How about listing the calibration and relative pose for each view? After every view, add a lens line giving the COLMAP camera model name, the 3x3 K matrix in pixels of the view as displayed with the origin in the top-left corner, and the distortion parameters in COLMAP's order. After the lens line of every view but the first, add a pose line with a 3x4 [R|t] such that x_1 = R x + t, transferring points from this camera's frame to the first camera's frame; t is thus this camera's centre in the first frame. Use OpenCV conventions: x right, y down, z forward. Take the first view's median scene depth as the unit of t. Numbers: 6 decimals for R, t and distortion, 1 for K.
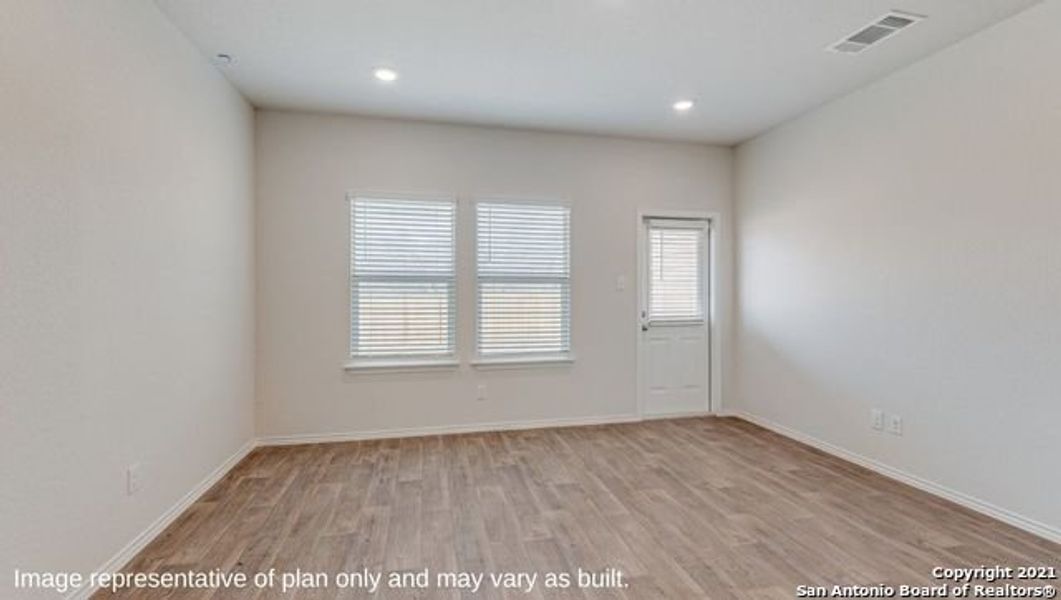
lens RADIAL K [[461.7, 0, 530.3], [0, 461.7, 298.2], [0, 0, 1]] dist [-0.001896, 0.000384]
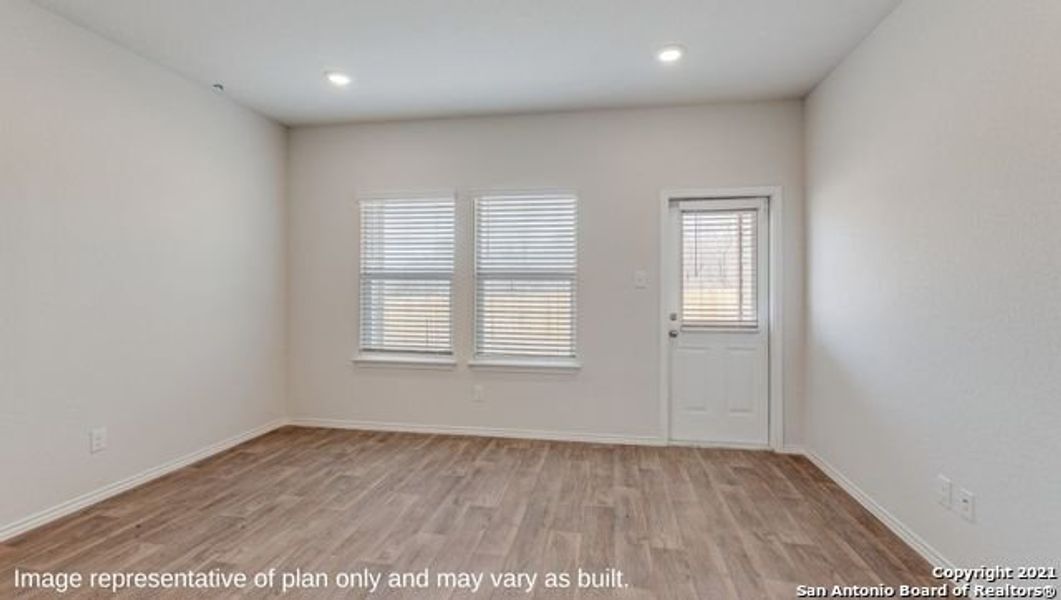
lens RADIAL K [[461.7, 0, 526.6], [0, 461.7, 295.7], [0, 0, 1]] dist [-0.001896, 0.000384]
pose [[0.928052, 0.007253, -0.372381, 0.366604], [-0.008170, 0.999966, -0.000885, -0.000748], [0.372362, 0.003864, 0.928080, 0.159349]]
